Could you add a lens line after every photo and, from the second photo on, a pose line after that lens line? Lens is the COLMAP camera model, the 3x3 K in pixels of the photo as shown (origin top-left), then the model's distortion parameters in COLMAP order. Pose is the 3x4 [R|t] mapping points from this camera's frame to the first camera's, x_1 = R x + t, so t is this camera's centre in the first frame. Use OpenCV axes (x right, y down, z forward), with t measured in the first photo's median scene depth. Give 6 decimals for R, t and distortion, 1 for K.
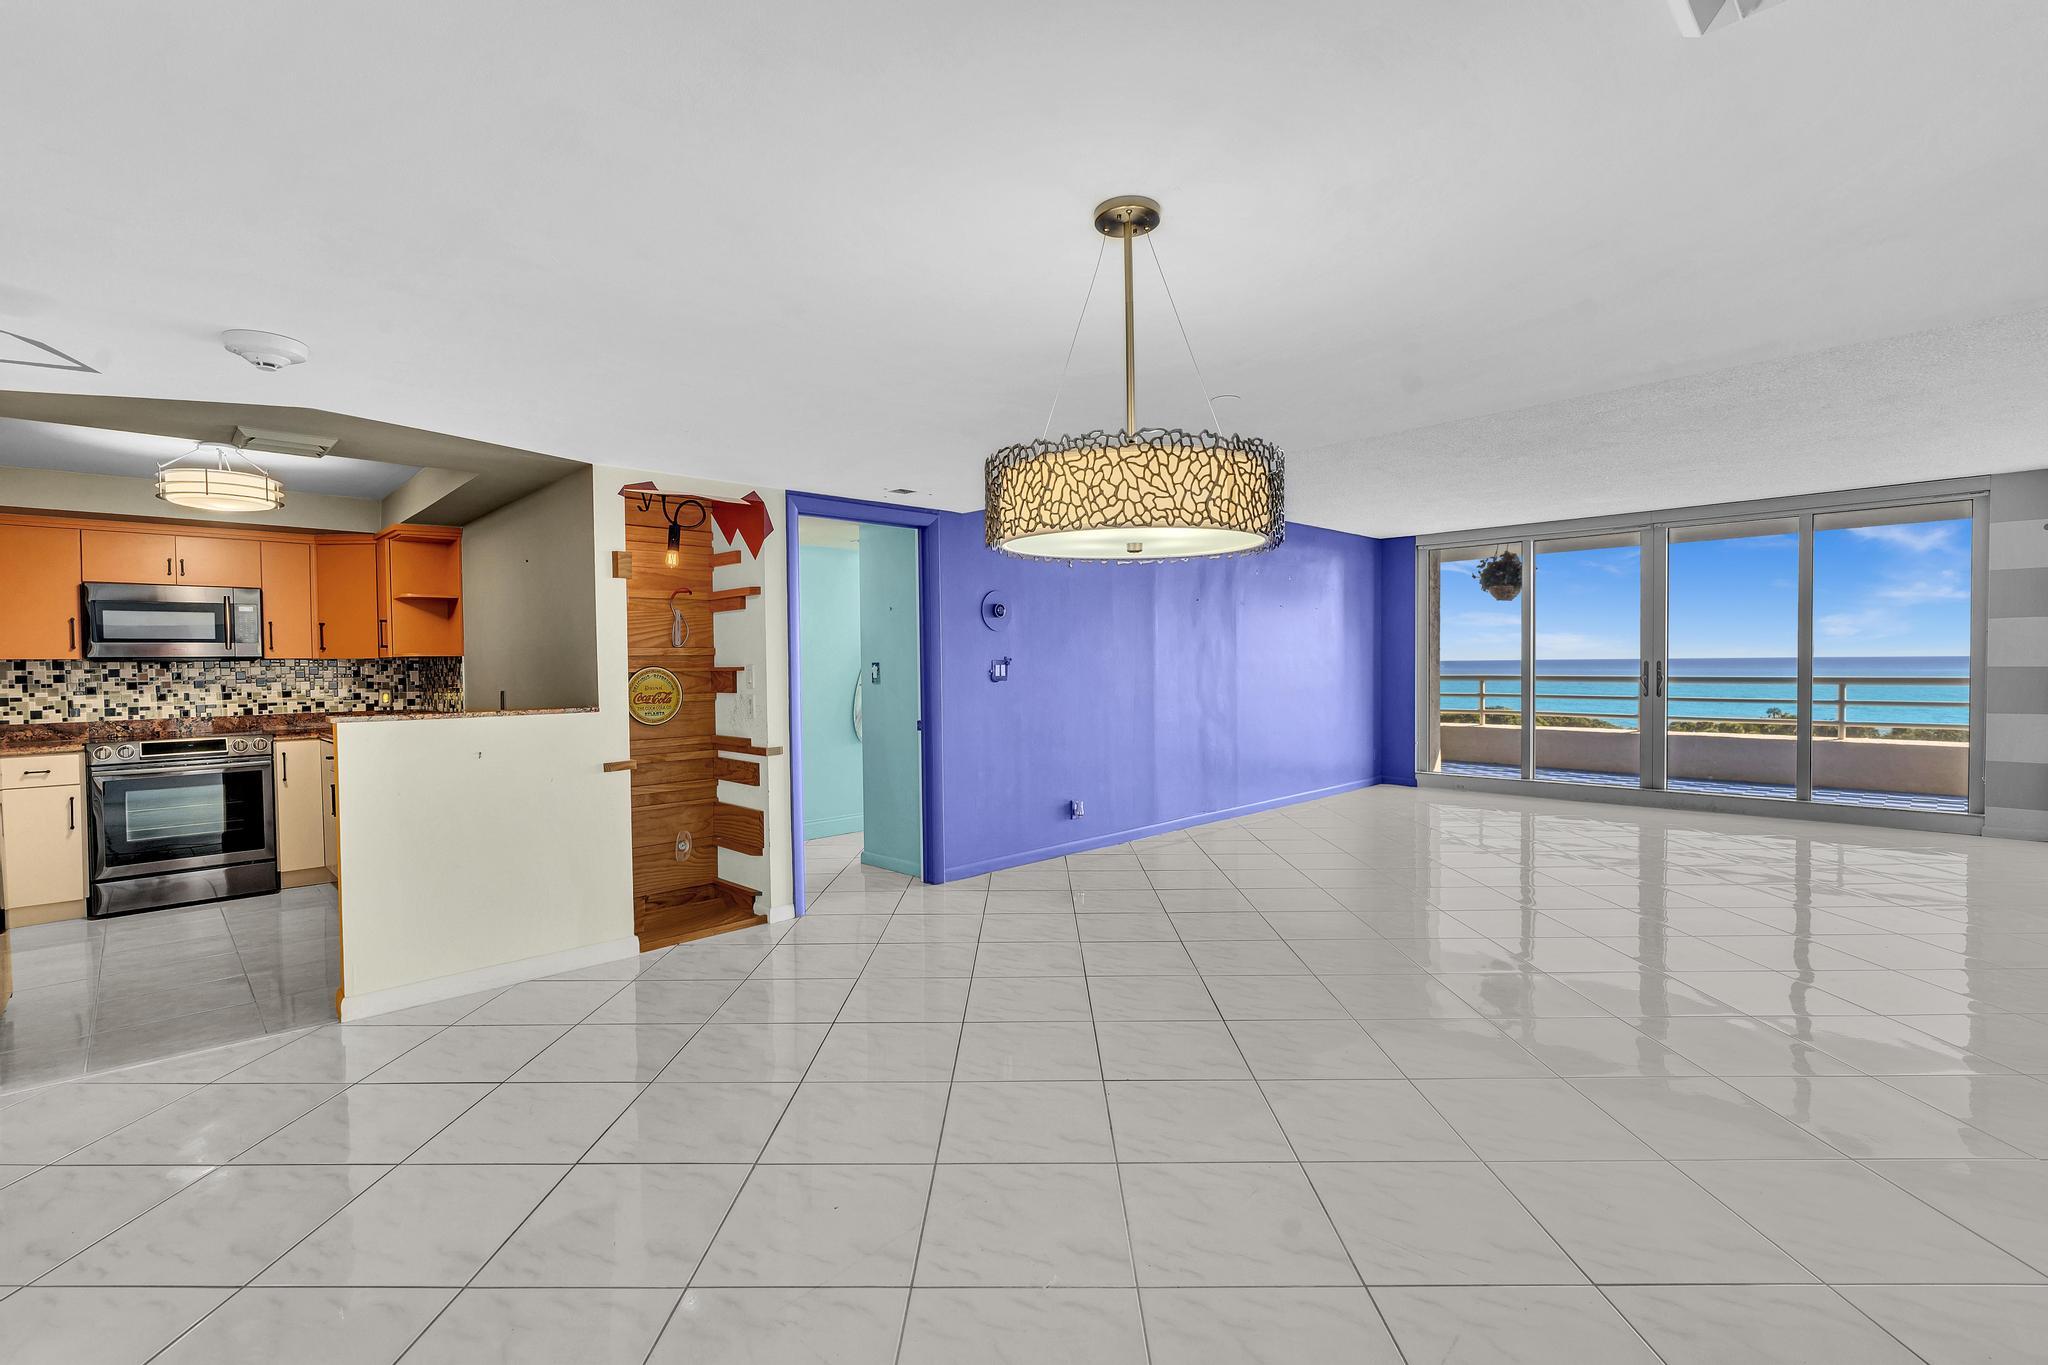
lens RADIAL K [[919.7, 0, 1014.7], [0, 919.7, 685.0], [0, 0, 1]] dist [0.000720, 0.000877]
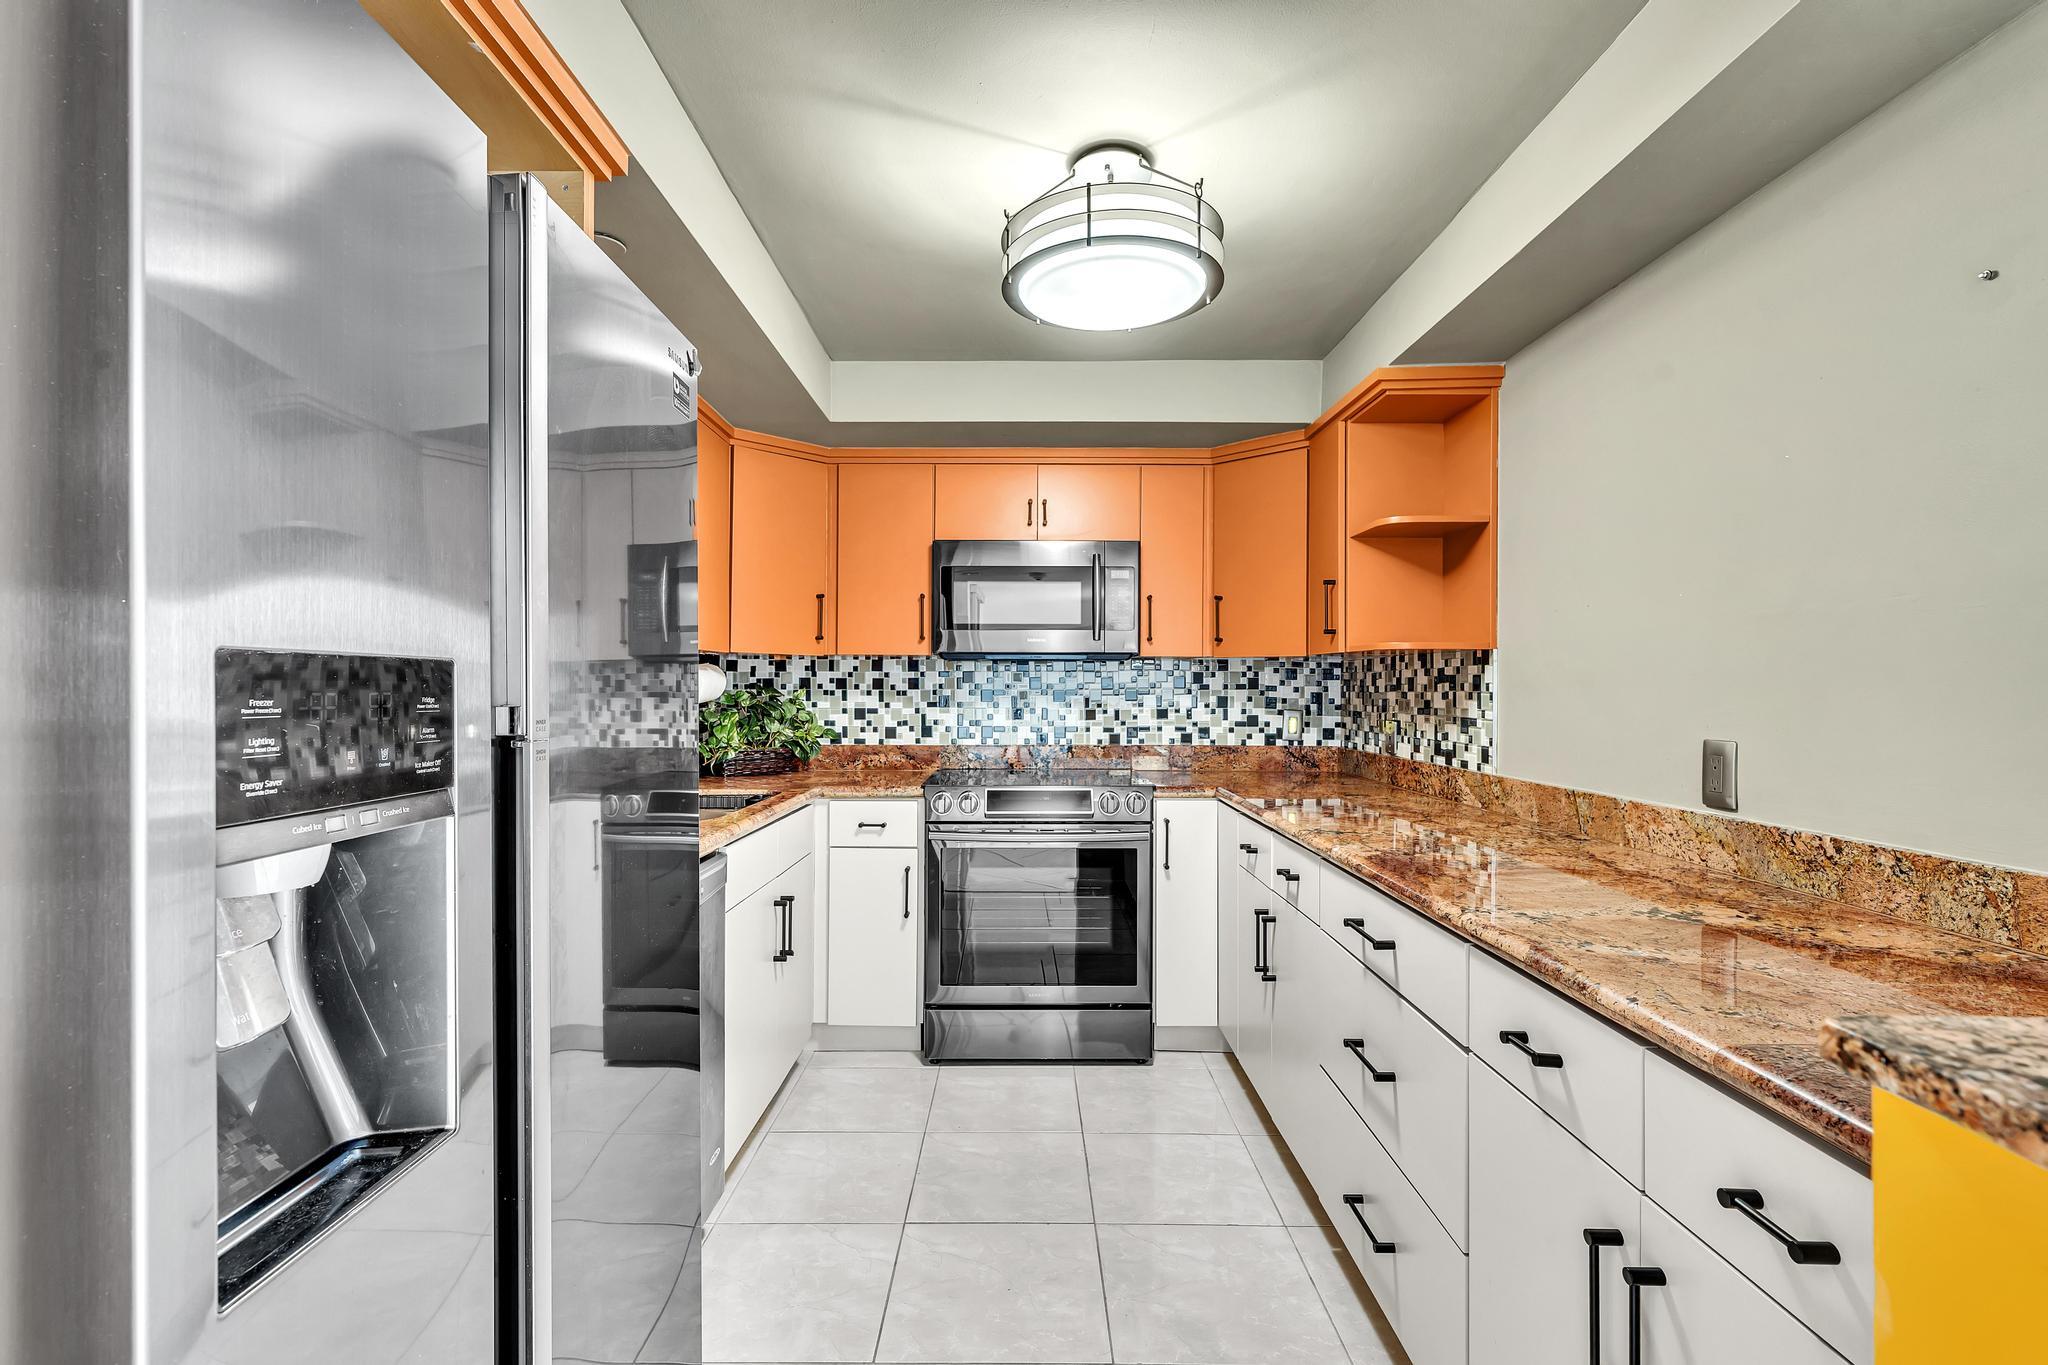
lens RADIAL K [[913.3, 0, 1023.1], [0, 913.3, 688.4], [0, 0, 1]] dist [-0.001372, 0.000289]
pose [[0.722644, 0.017144, -0.691008, -0.466573], [-0.028843, 0.999570, -0.005363, -0.001561], [0.690618, 0.023806, 0.722828, 0.525080]]
